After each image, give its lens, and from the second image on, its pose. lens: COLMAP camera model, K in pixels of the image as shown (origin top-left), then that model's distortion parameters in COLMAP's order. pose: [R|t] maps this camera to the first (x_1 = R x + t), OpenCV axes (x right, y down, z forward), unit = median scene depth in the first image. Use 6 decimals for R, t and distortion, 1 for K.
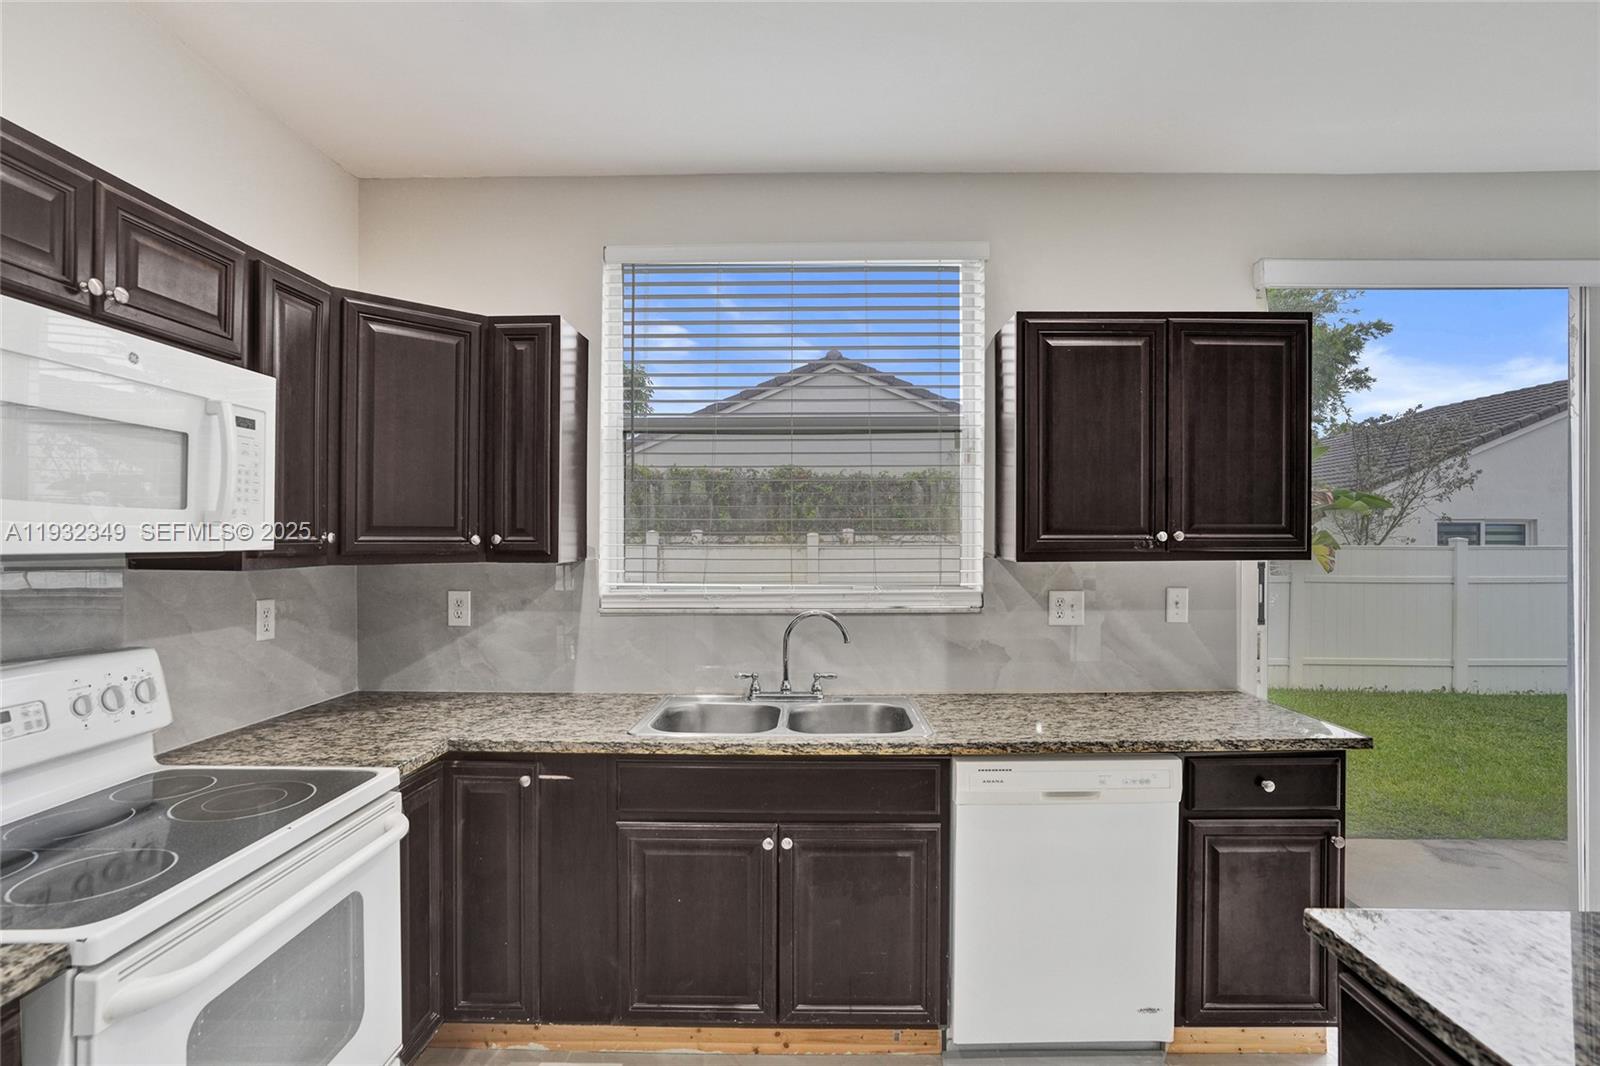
lens RADIAL K [[783.8, 0, 805.5], [0, 783.8, 541.6], [0, 0, 1]] dist [-0.042210, 0.019214]
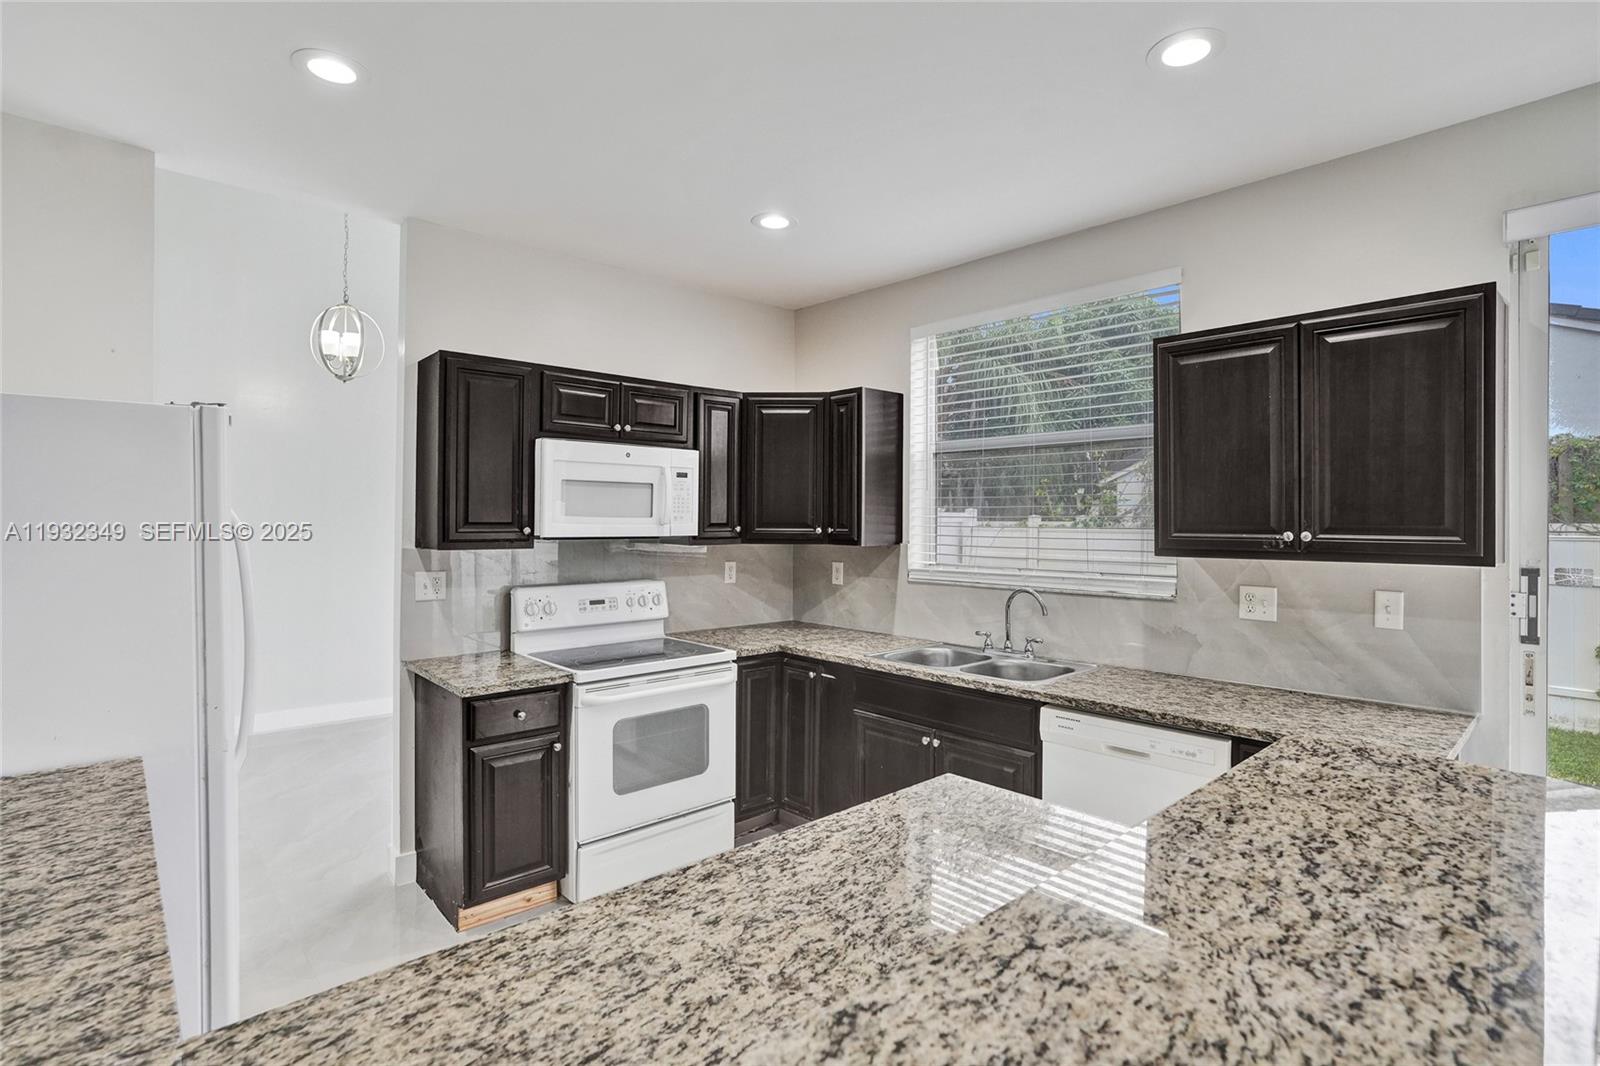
lens RADIAL K [[783.8, 0, 792.1], [0, 783.8, 516.6], [0, 0, 1]] dist [-0.042210, 0.019214]
pose [[0.680365, 0.000825, -0.732873, 0.764530], [-0.006448, 0.999967, -0.004861, -0.023909], [0.732845, 0.008033, 0.680348, -0.170913]]
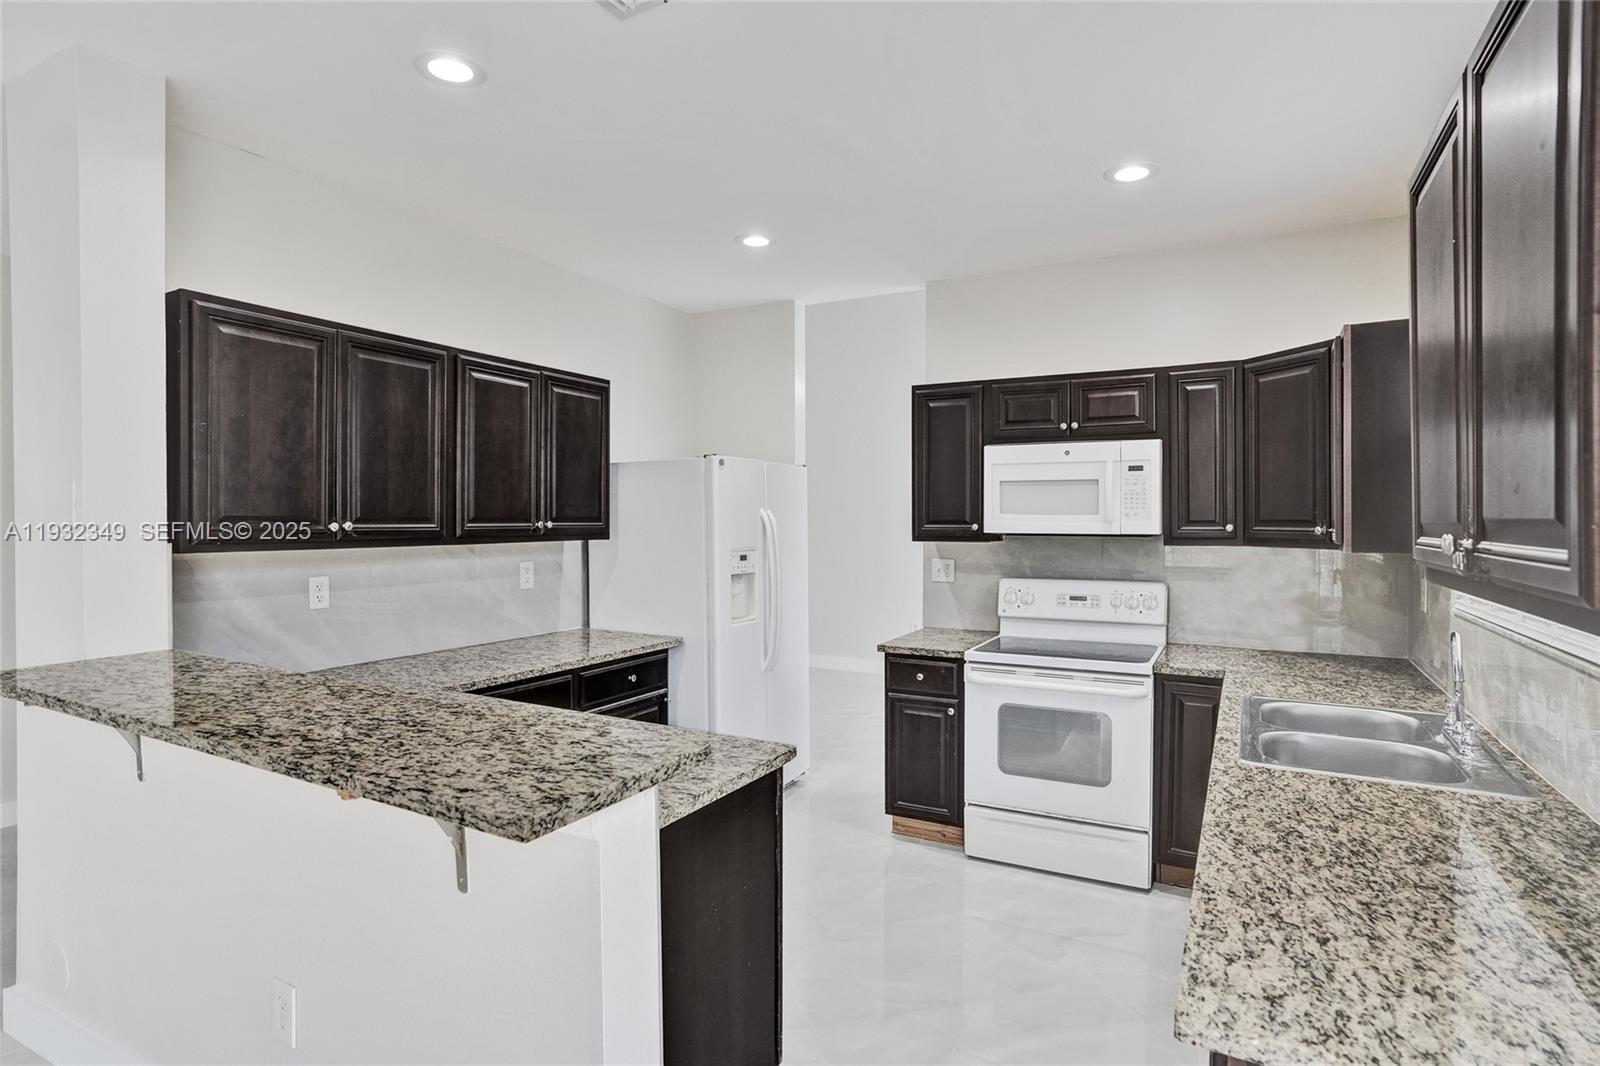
lens RADIAL K [[823.6, 0, 804.9], [0, 823.6, 527.1], [0, 0, 1]] dist [-0.028122, -0.000151]
pose [[-0.462390, 0.010426, -0.886616, 1.087688], [-0.001142, 0.999923, 0.012354, -0.022518], [0.886676, 0.006725, -0.462342, 0.889906]]
